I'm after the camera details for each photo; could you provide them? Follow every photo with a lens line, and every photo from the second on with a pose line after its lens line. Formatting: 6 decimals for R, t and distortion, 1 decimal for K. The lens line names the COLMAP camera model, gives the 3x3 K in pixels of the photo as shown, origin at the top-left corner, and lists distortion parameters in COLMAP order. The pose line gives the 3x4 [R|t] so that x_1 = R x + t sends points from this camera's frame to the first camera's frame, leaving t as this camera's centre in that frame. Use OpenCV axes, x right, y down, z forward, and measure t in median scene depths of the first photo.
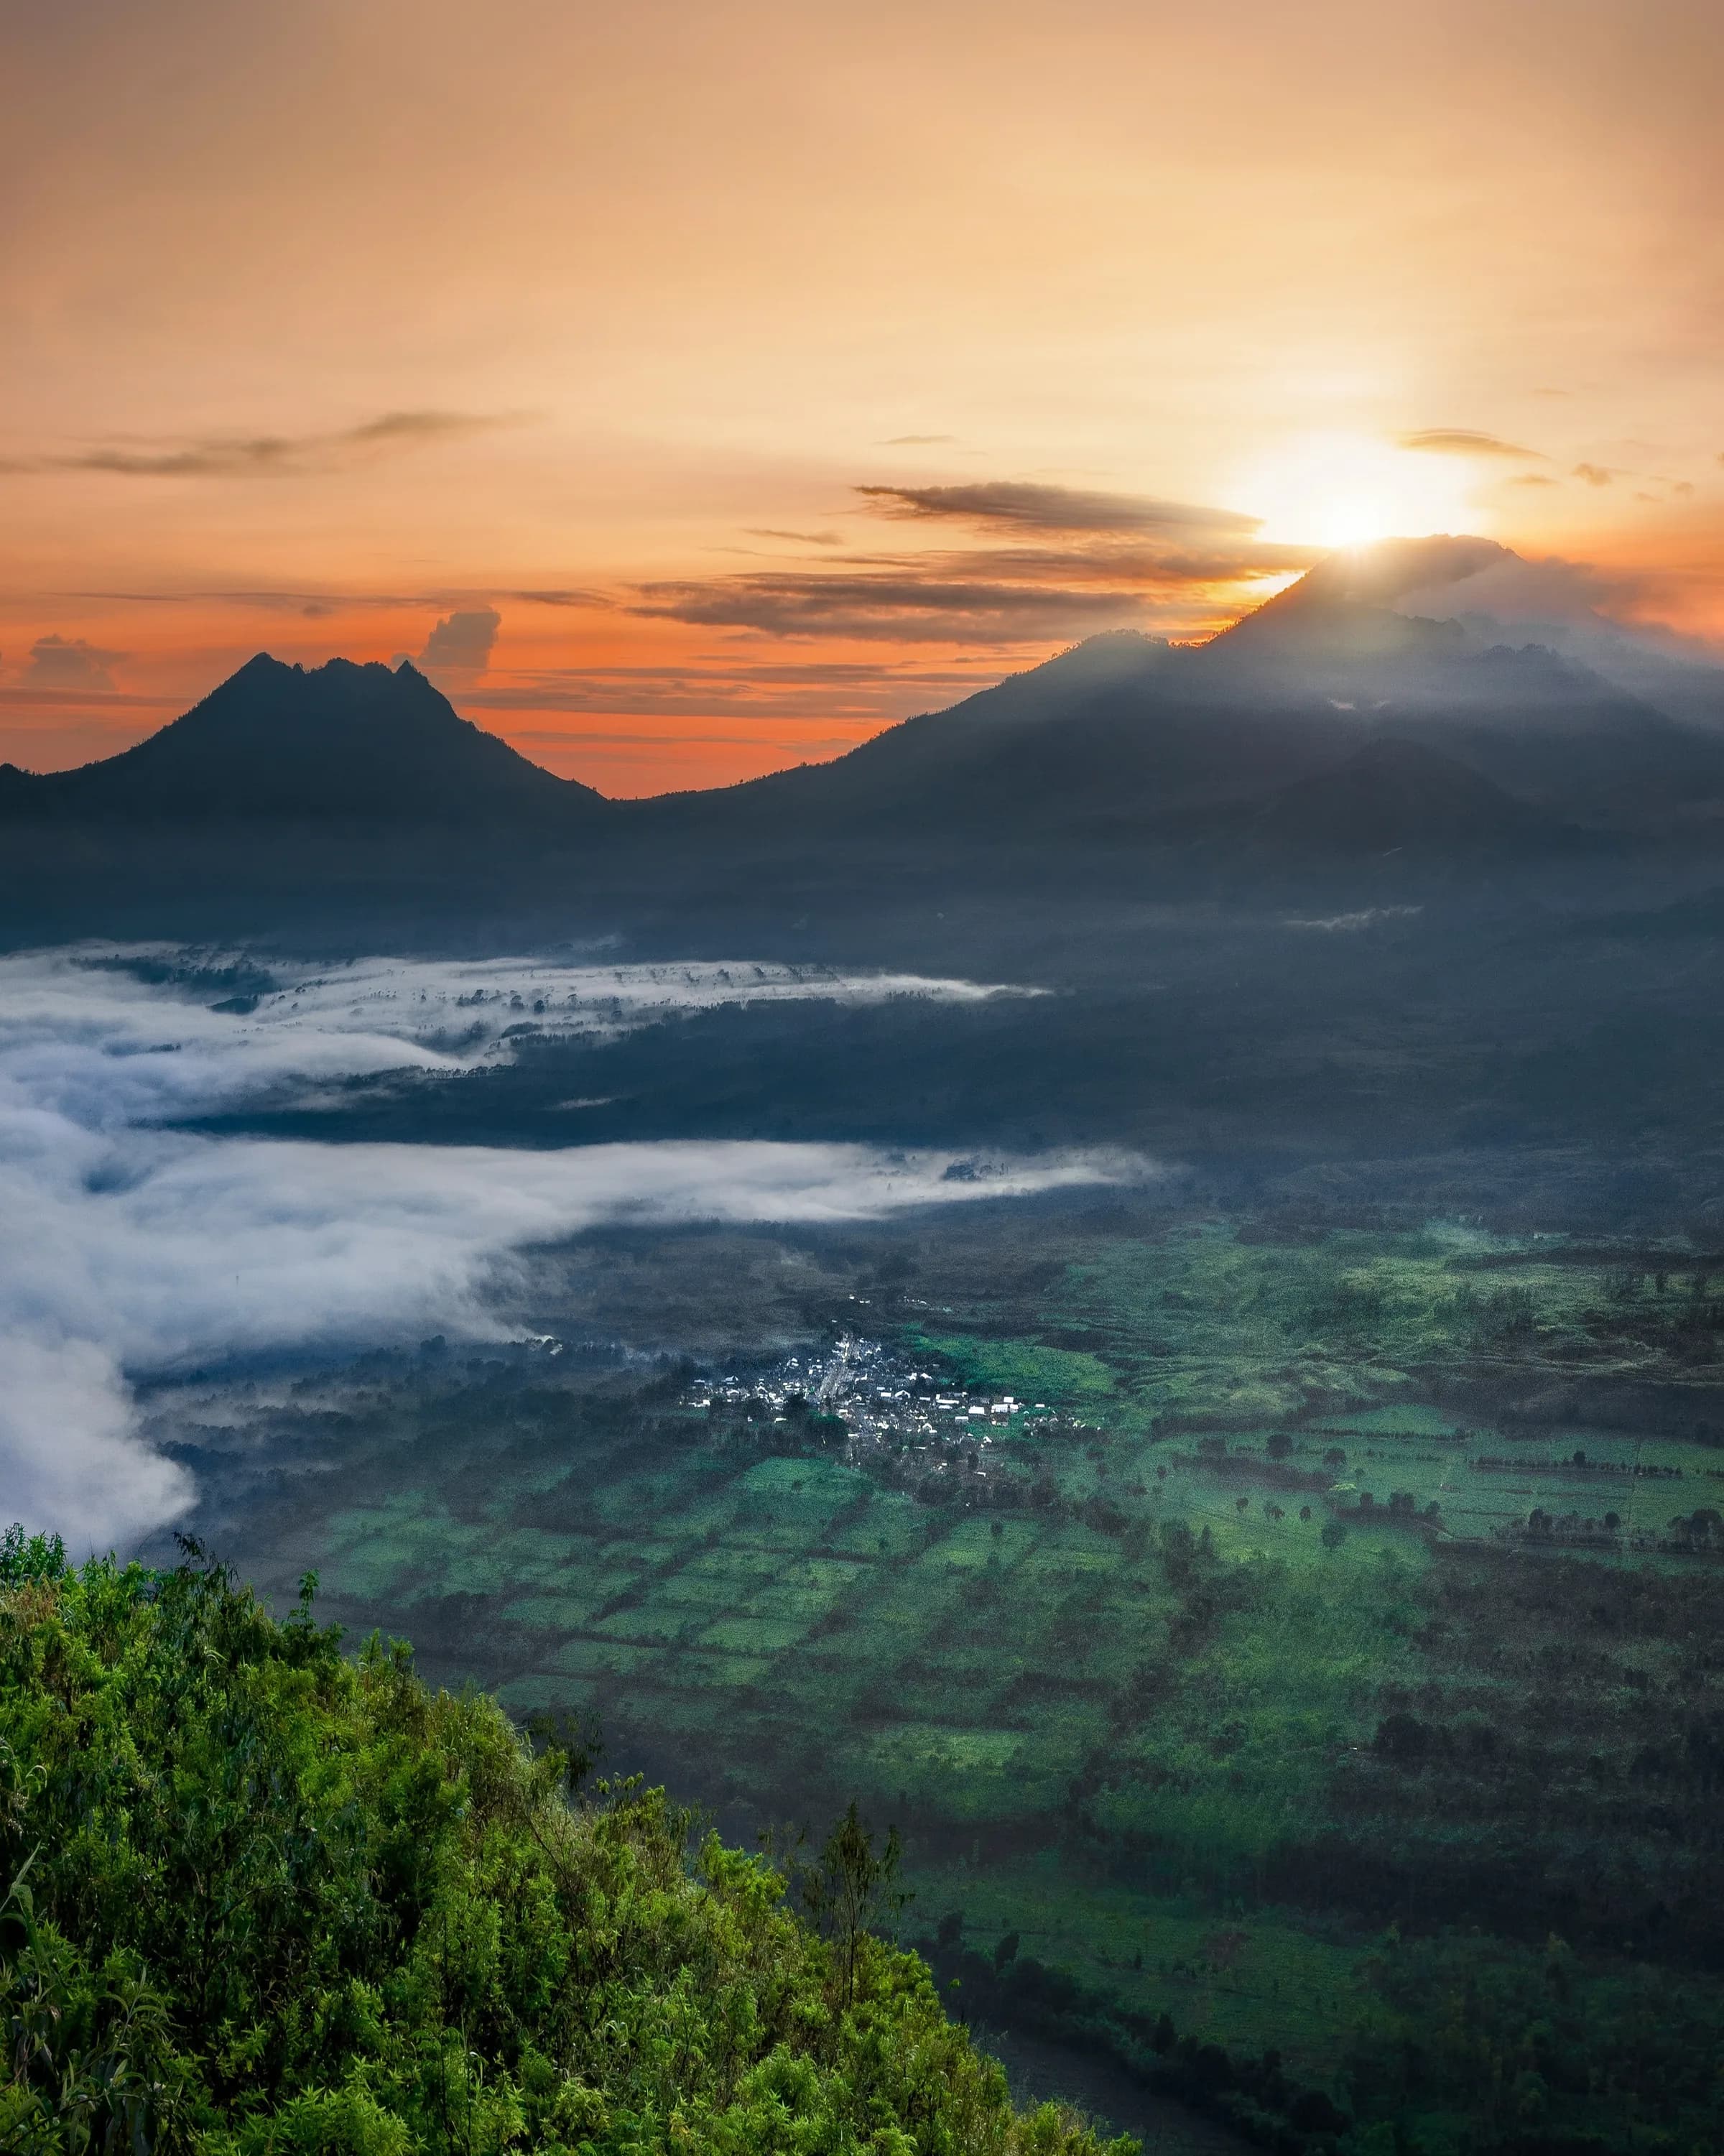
lens RADIAL K [[858.8, 0, 862.0], [0, 858.8, 1078.0], [0, 0, 1]] dist [0.000887, 0.000191]
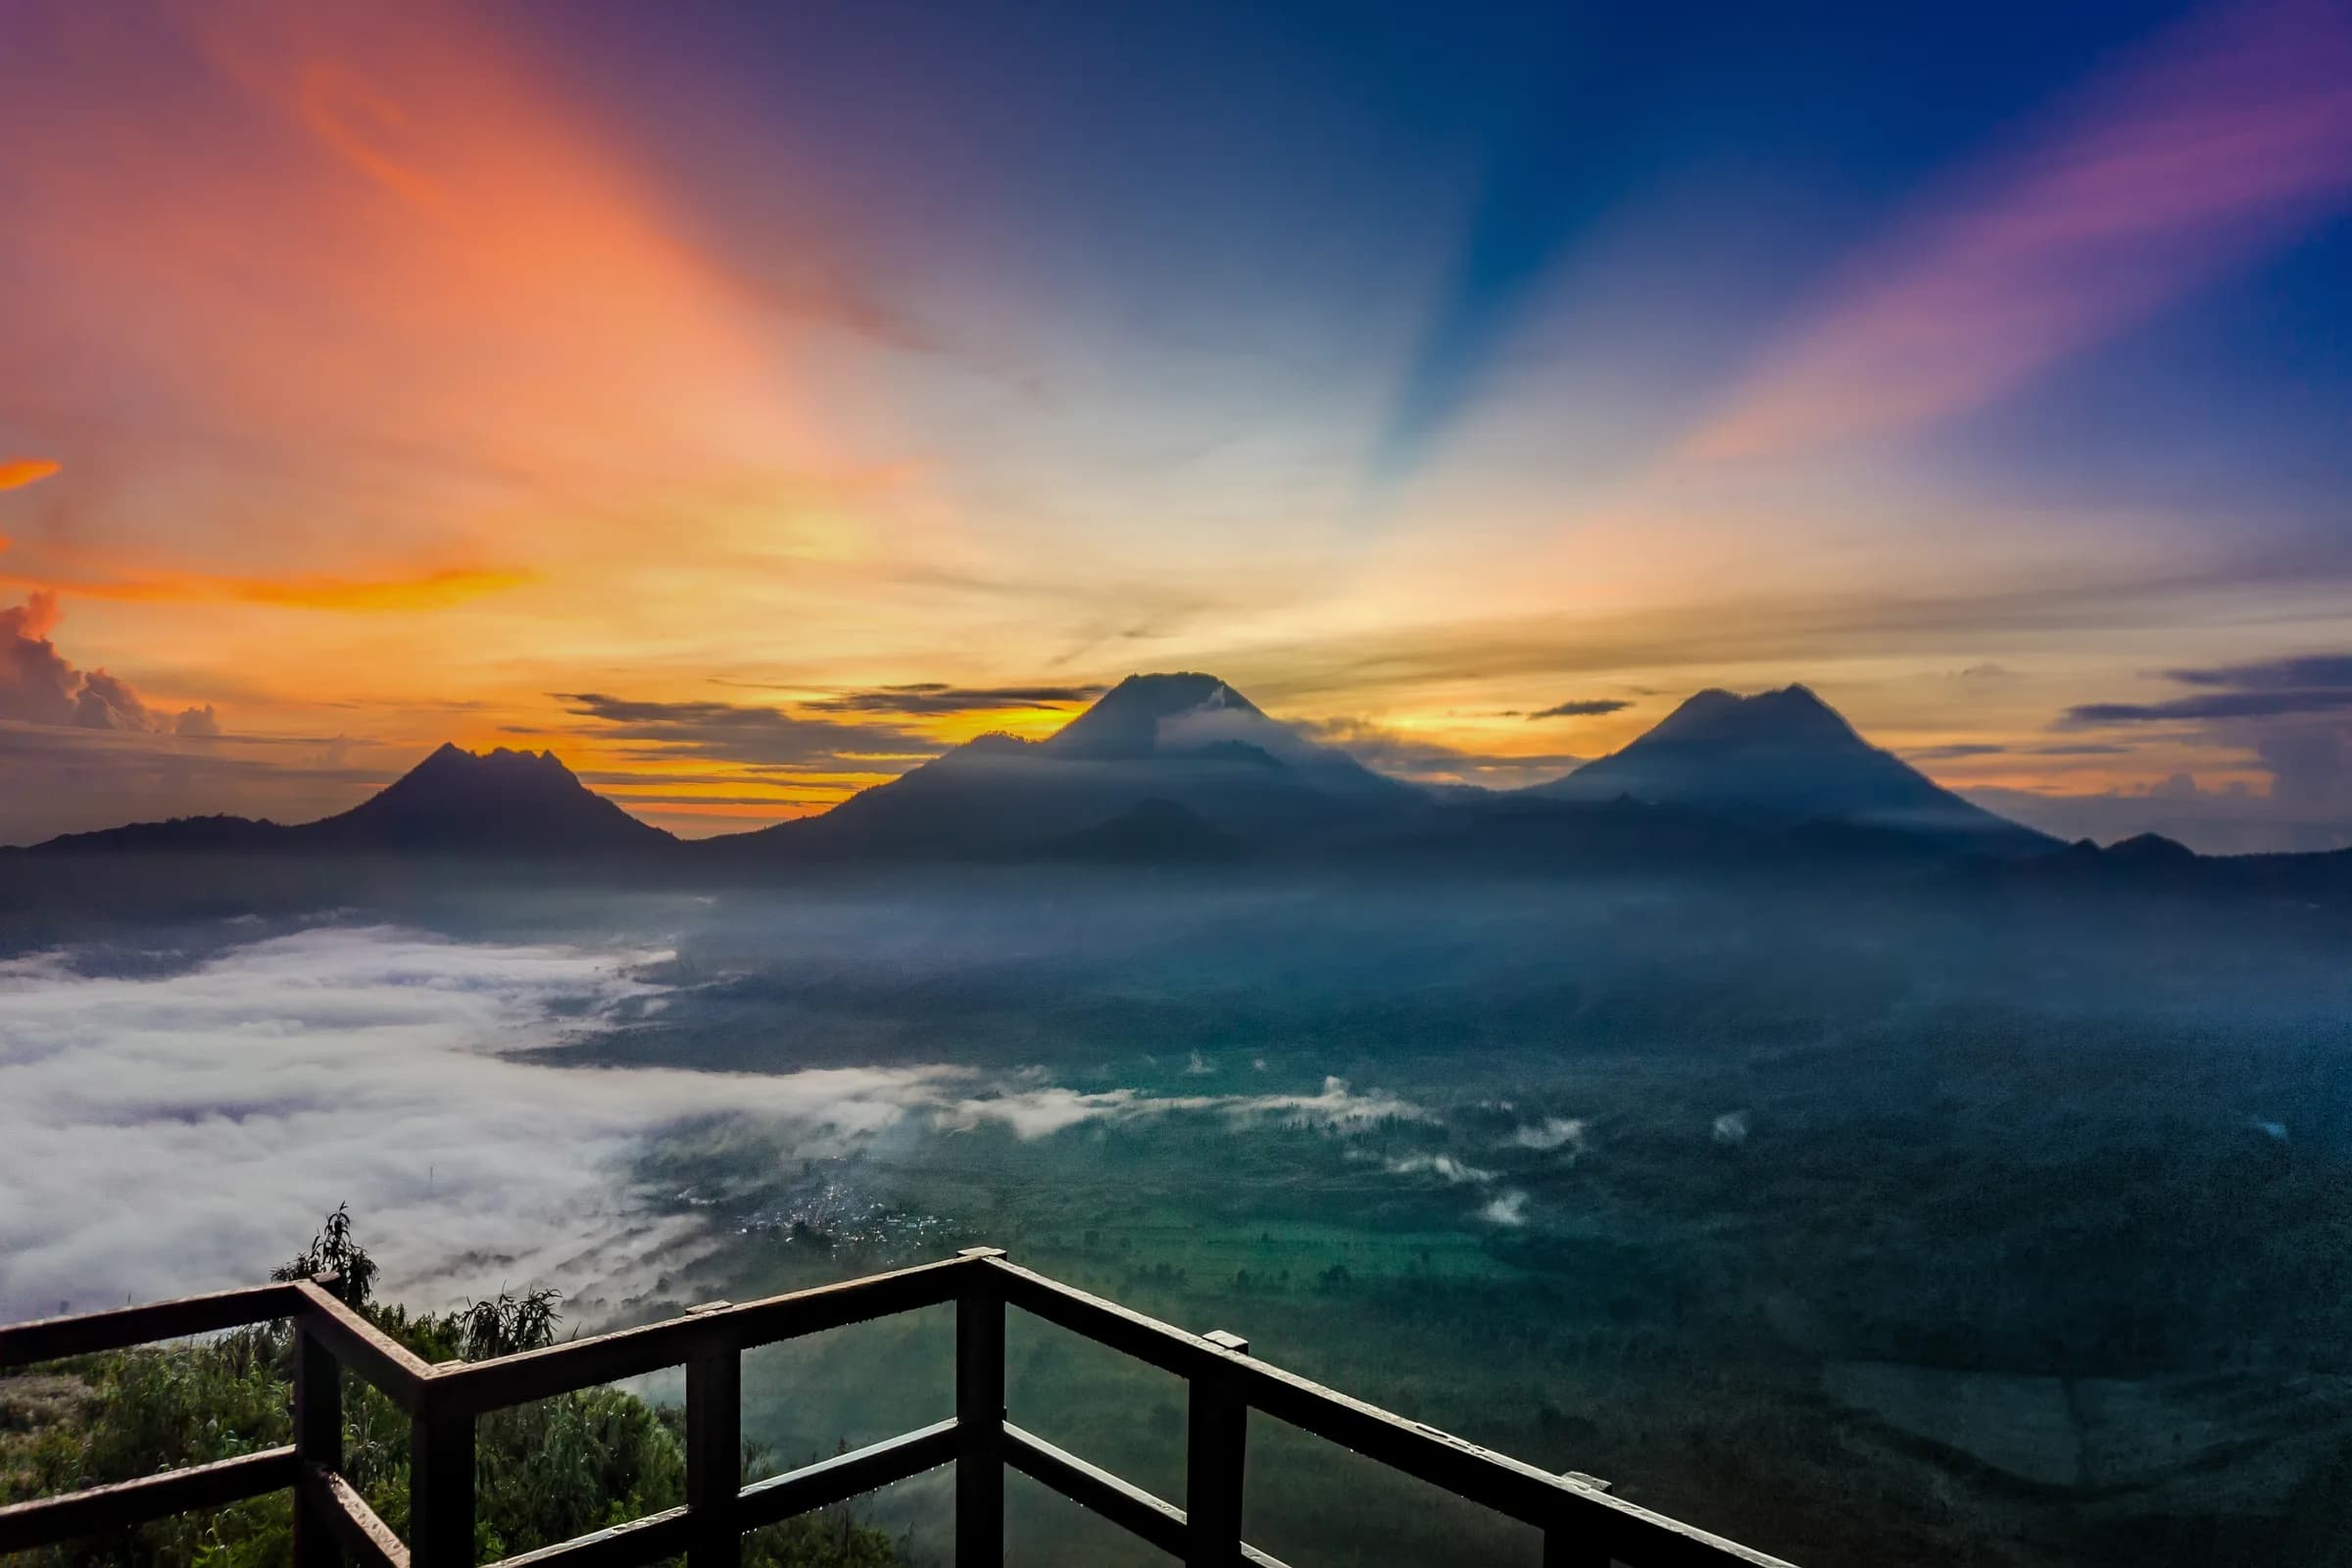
lens RADIAL K [[1609.8, 0, 1176.0], [0, 1609.8, 784.0], [0, 0, 1]] dist [0.006449, 0.002090]
pose [[0.907747, 0.029780, 0.418460, -0.660413], [0.026829, 0.991315, -0.128746, -0.023691], [-0.418660, 0.128096, 0.899064, -1.890523]]
